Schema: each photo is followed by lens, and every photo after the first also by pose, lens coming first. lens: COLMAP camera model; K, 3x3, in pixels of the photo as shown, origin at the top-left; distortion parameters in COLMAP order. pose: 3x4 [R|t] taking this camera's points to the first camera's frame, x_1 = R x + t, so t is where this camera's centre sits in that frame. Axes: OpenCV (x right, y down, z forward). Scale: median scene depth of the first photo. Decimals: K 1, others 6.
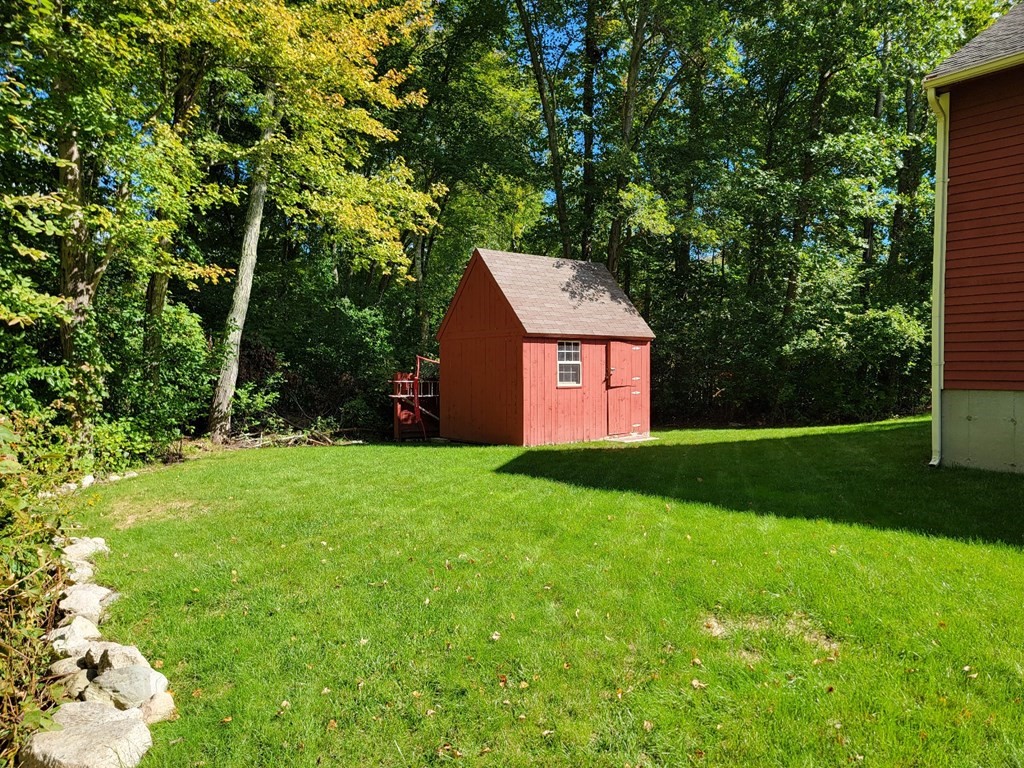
lens RADIAL K [[726.3, 0, 512.0], [0, 726.3, 384.0], [0, 0, 1]] dist [0.040556, -0.005393]
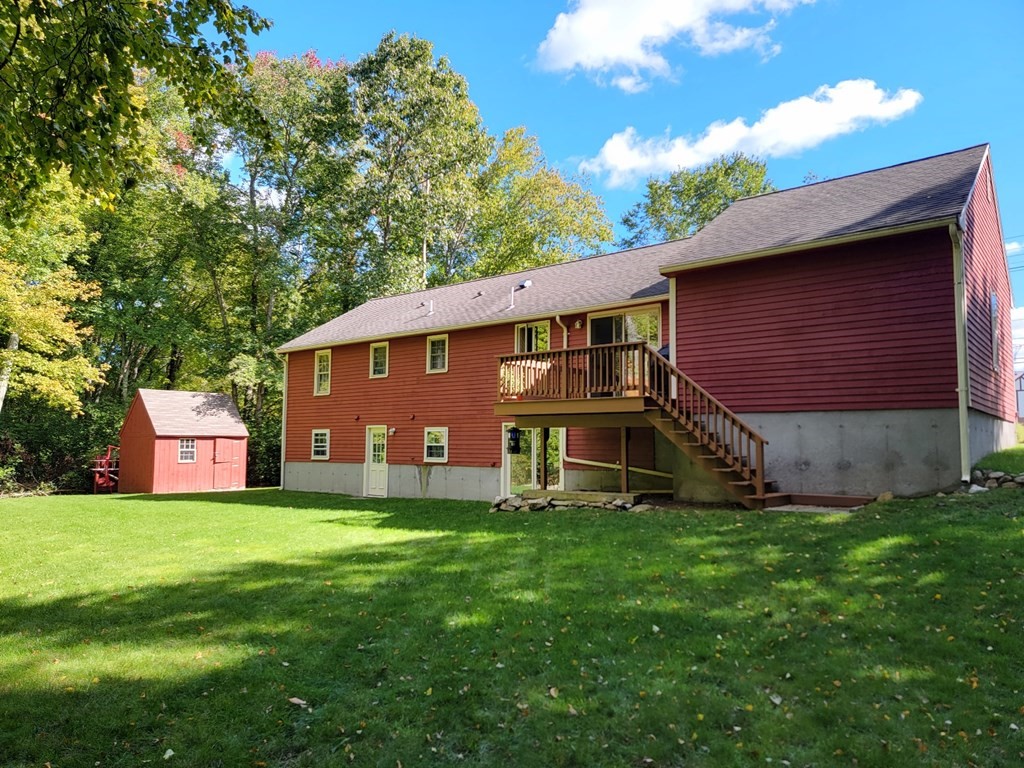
lens RADIAL K [[726.3, 0, 512.0], [0, 726.3, 384.0], [0, 0, 1]] dist [0.040556, -0.005393]
pose [[0.976861, 0.014236, 0.213401, 0.476000], [0.008453, 0.994433, -0.105031, 0.007465], [-0.213709, 0.104405, 0.971302, -1.023499]]
